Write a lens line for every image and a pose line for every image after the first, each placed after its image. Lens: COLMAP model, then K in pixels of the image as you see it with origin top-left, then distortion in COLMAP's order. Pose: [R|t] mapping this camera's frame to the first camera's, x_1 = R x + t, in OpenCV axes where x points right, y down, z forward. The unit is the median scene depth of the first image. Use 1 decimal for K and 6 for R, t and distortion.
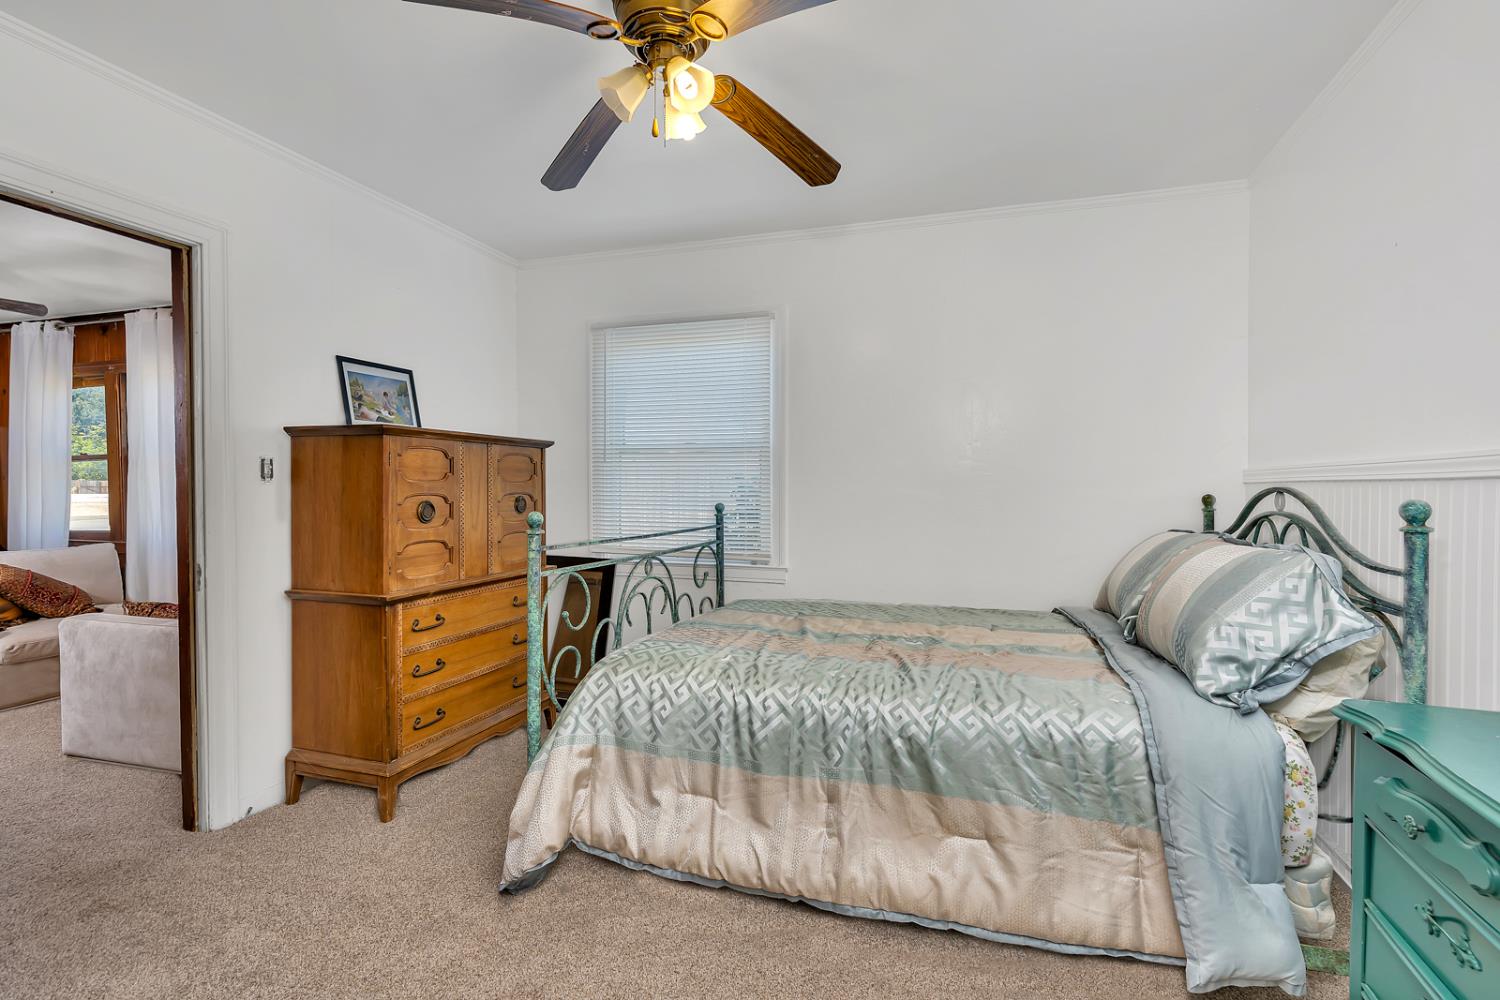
lens RADIAL K [[686.9, 0, 750.3], [0, 686.9, 491.8], [0, 0, 1]] dist [-0.000681, 0.000134]
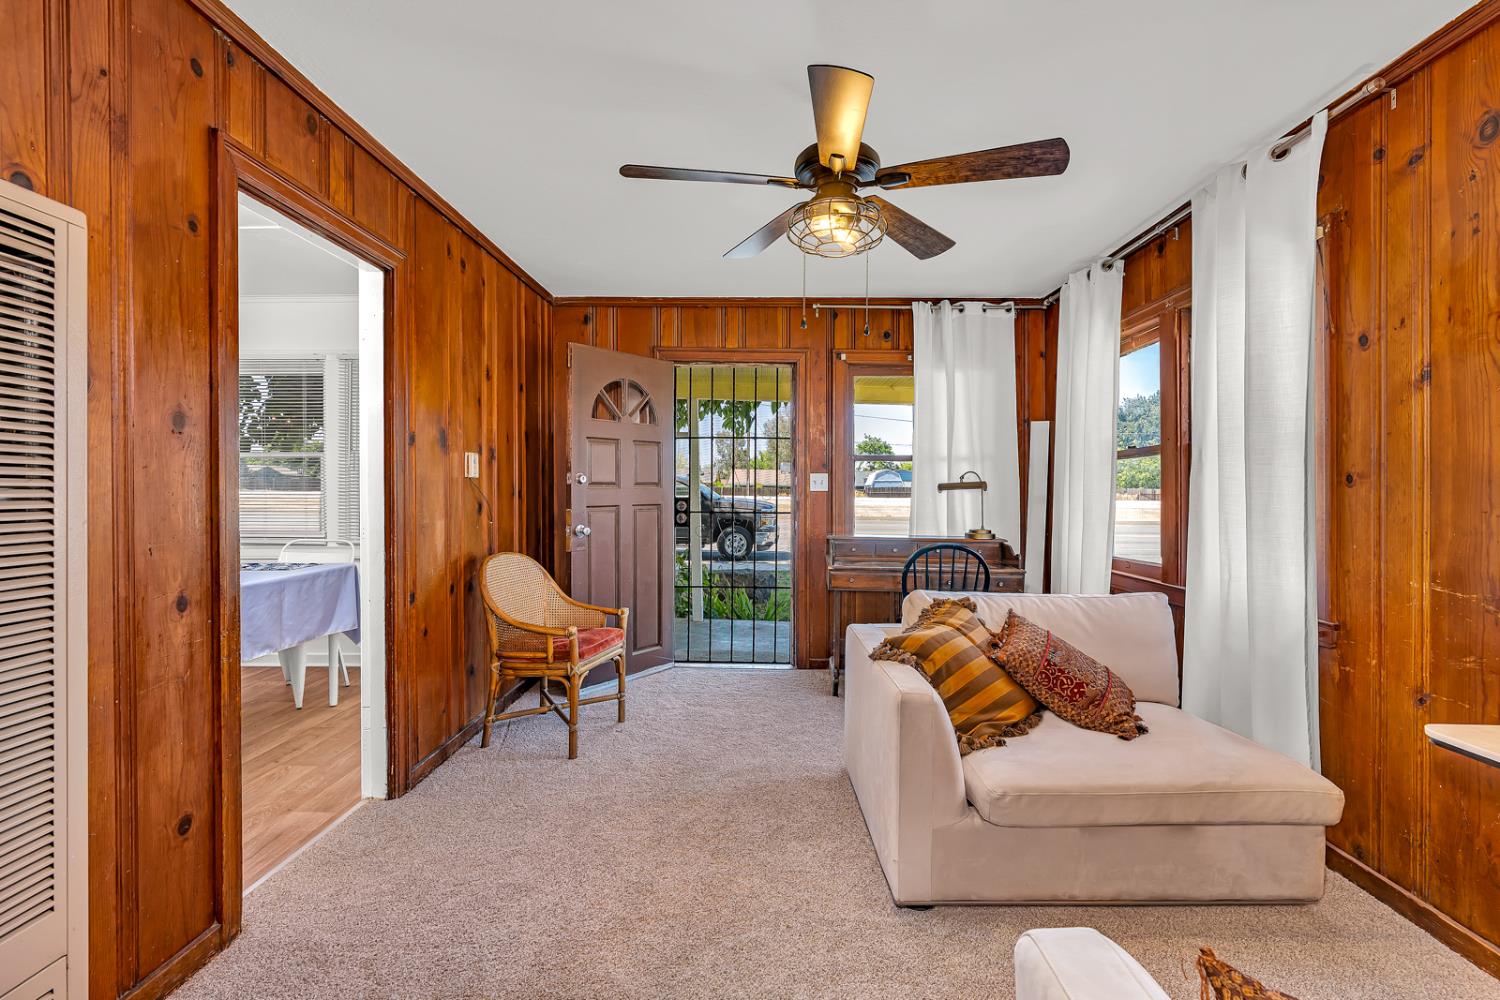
lens RADIAL K [[731.5, 0, 750.0], [0, 731.5, 500.0], [0, 0, 1]] dist [-0.001795, 0.000288]
pose [[0.302273, 0.016057, -0.953086, -0.717369], [-0.017487, 0.999783, 0.011298, -0.009392], [0.953061, 0.013251, 0.302488, 0.765816]]
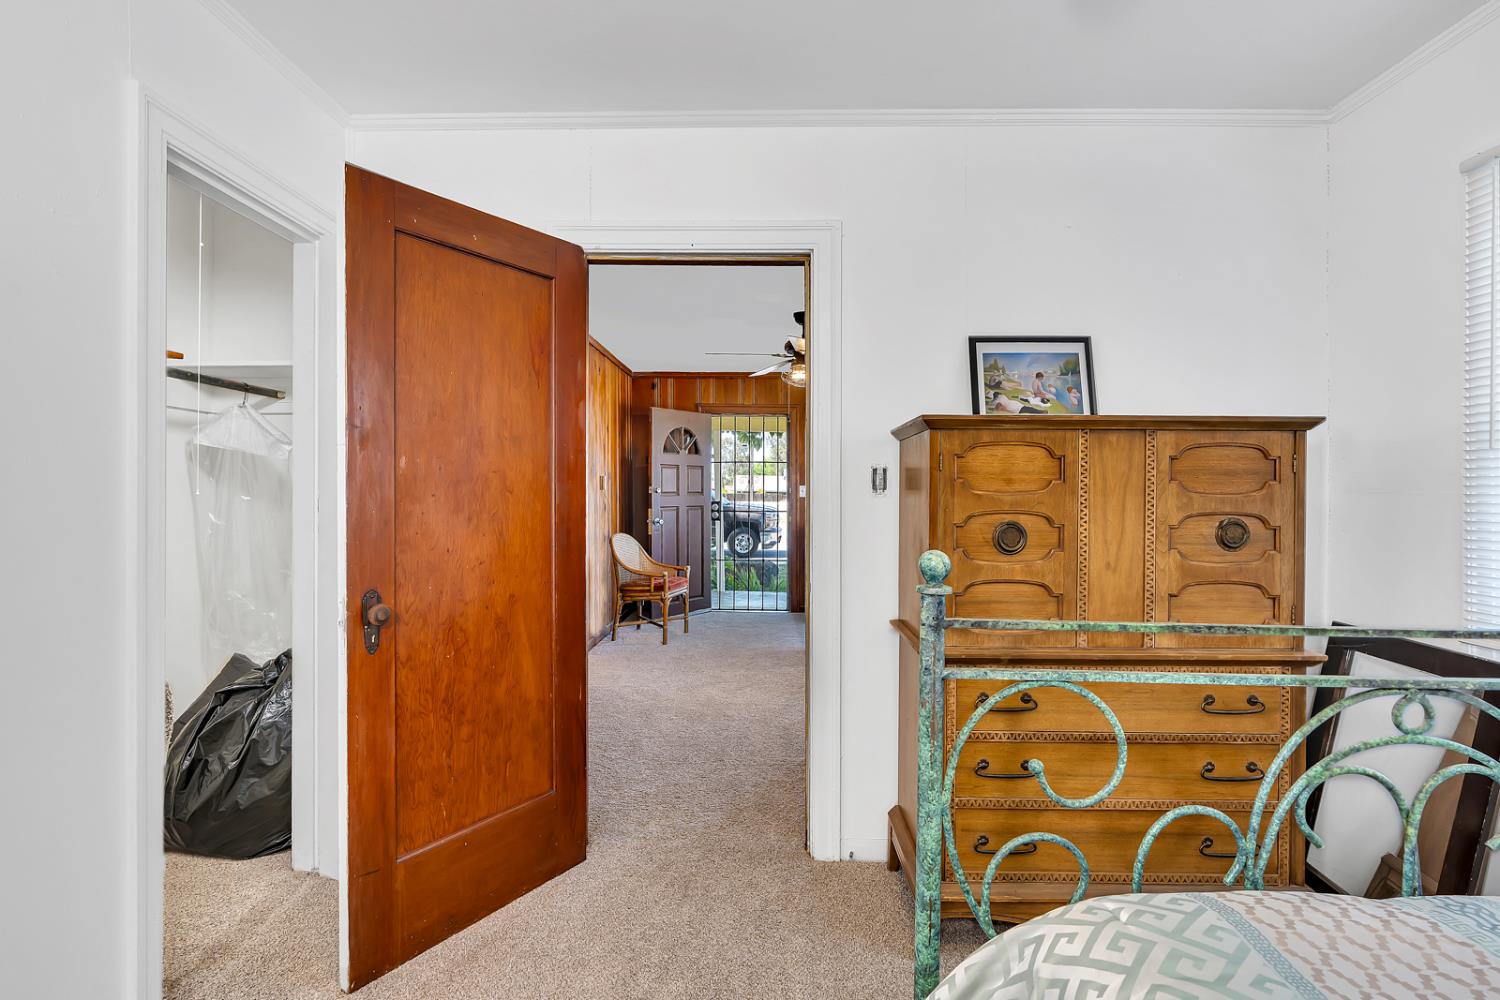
lens RADIAL K [[721.1, 0, 759.0], [0, 721.1, 491.8], [0, 0, 1]] dist [-0.001234, 0.000000]
pose [[0.310871, -0.004744, -0.950440, 0.112121], [-0.013573, 0.999863, -0.009430, -0.005429], [0.950355, 0.015832, 0.310764, 0.473436]]
